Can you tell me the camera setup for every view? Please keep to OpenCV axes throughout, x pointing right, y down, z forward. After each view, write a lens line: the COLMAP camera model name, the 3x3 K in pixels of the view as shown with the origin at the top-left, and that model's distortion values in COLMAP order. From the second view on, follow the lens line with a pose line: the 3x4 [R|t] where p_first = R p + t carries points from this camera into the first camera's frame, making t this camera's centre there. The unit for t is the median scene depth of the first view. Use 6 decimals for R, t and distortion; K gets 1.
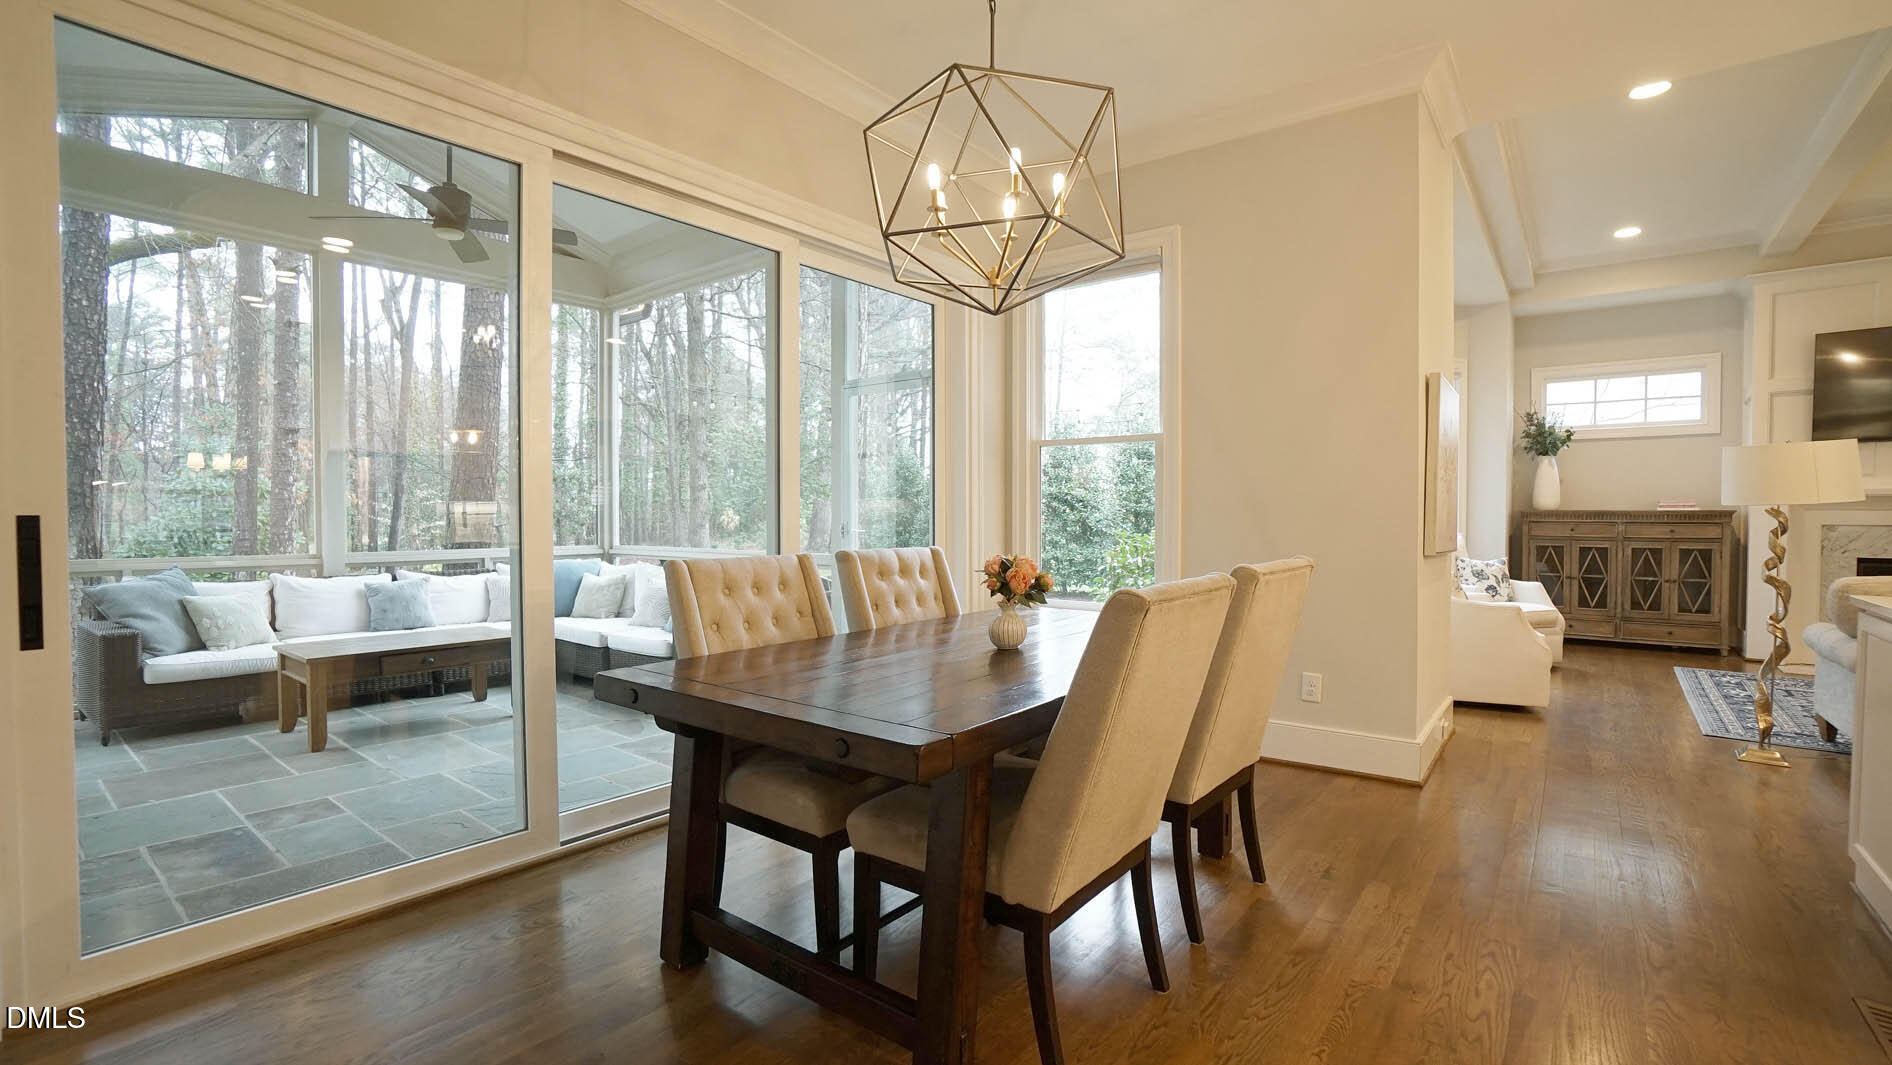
lens RADIAL K [[831.1, 0, 947.5], [0, 831.1, 535.2], [0, 0, 1]] dist [-0.065638, 0.024076]
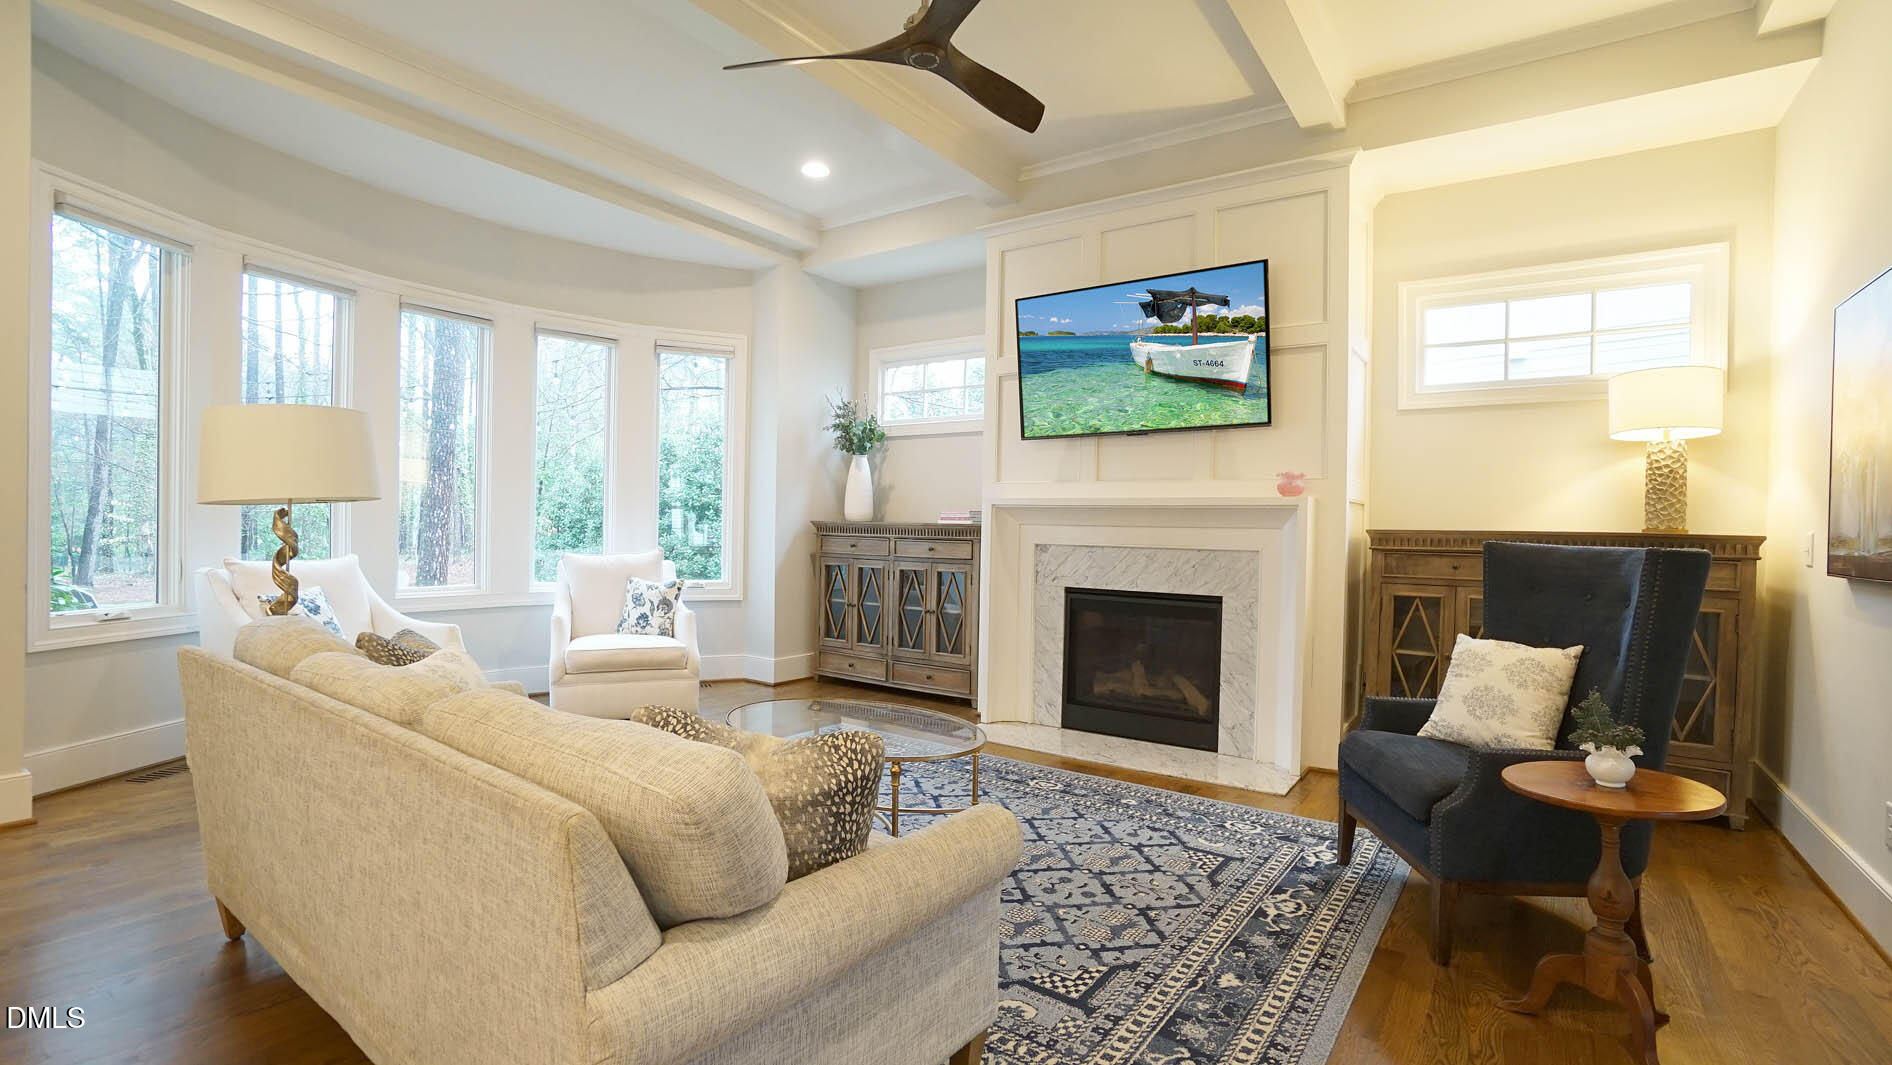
lens RADIAL K [[831.1, 0, 947.5], [0, 831.1, 535.2], [0, 0, 1]] dist [-0.065638, 0.024076]
pose [[0.998622, 0.015590, 0.050104, 1.304879], [-0.014864, 0.999779, -0.014840, -0.010132], [-0.050324, 0.014075, 0.998634, 0.256936]]
